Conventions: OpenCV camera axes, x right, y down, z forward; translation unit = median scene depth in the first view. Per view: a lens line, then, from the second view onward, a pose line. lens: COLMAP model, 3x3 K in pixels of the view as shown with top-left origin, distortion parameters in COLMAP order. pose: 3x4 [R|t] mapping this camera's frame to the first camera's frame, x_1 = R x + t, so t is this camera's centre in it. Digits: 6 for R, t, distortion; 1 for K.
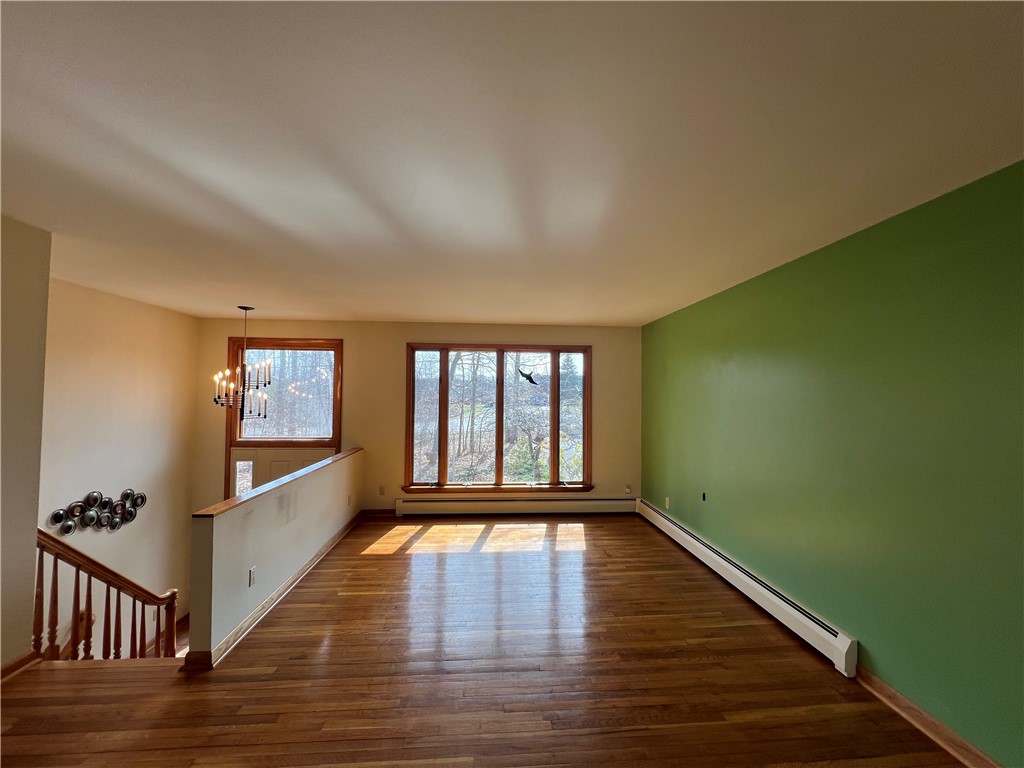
lens RADIAL K [[408.5, 0, 512.0], [0, 408.5, 384.0], [0, 0, 1]] dist [-0.001504, 0.000466]
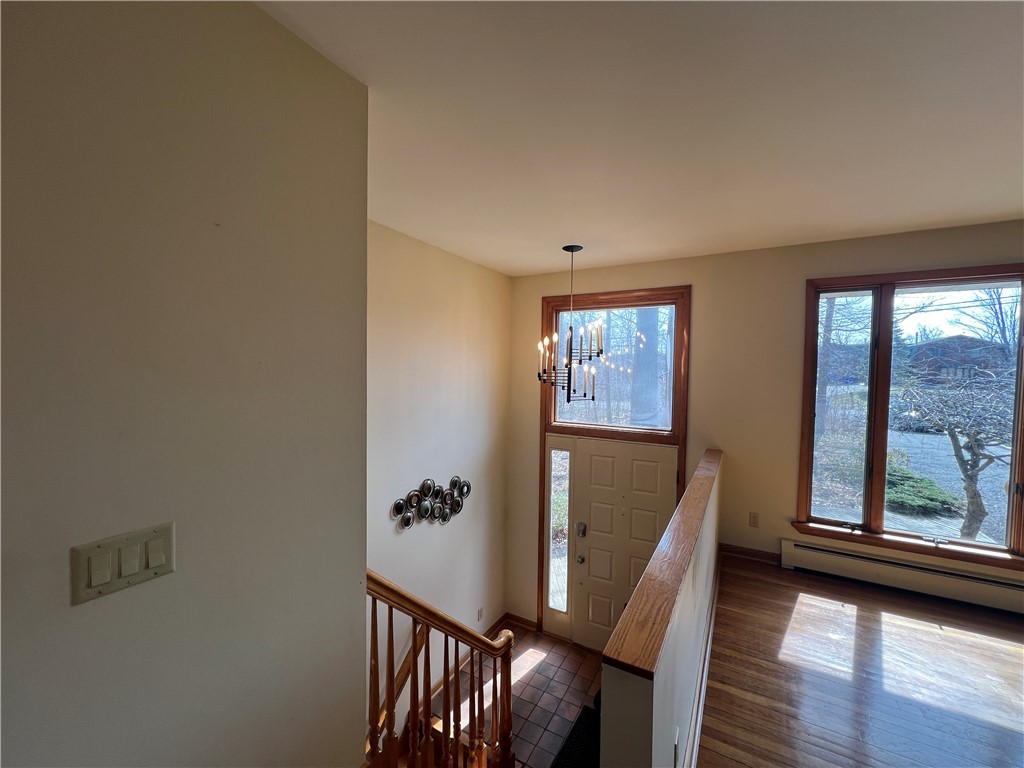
lens RADIAL K [[408.5, 0, 512.0], [0, 408.5, 384.0], [0, 0, 1]] dist [-0.001504, 0.000466]
pose [[0.831476, 0.022574, -0.555102, -0.344879], [0.012718, 0.998139, 0.059642, 0.009279], [0.555415, -0.056650, 0.829641, 0.338860]]
